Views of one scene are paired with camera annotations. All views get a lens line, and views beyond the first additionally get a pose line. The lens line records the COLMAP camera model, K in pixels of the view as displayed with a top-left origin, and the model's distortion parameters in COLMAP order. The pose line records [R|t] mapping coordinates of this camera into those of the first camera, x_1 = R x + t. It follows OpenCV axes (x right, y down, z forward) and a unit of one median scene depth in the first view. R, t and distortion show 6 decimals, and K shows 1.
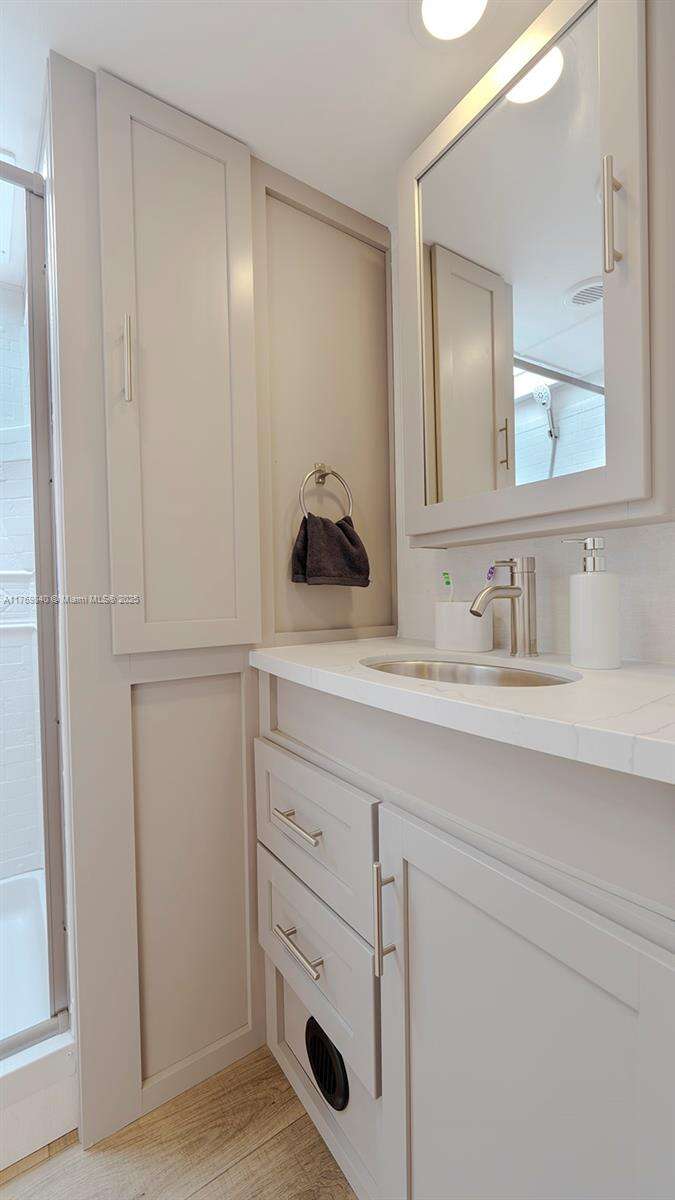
lens RADIAL K [[482.6, 0, 338.3], [0, 482.6, 603.0], [0, 0, 1]] dist [-0.003487, 0.001546]
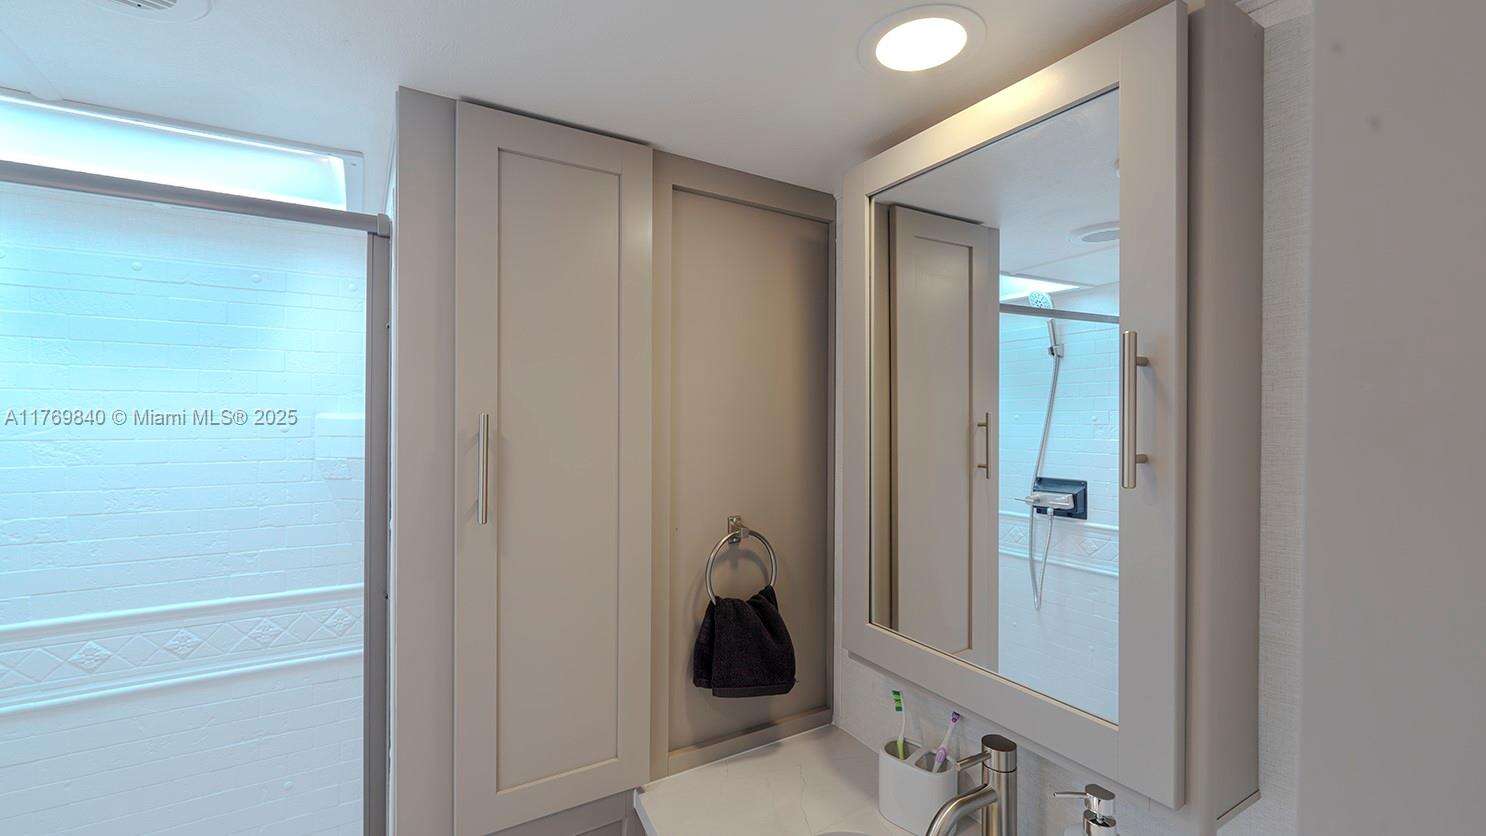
lens RADIAL K [[642.2, 0, 740.0], [0, 642.2, 417.5], [0, 0, 1]] dist [0.005330, 0.000232]
pose [[0.998876, 0.025293, -0.040077, 0.007982], [-0.025981, 0.999522, -0.016729, -0.442668], [0.039634, 0.017751, 0.999057, -0.011382]]
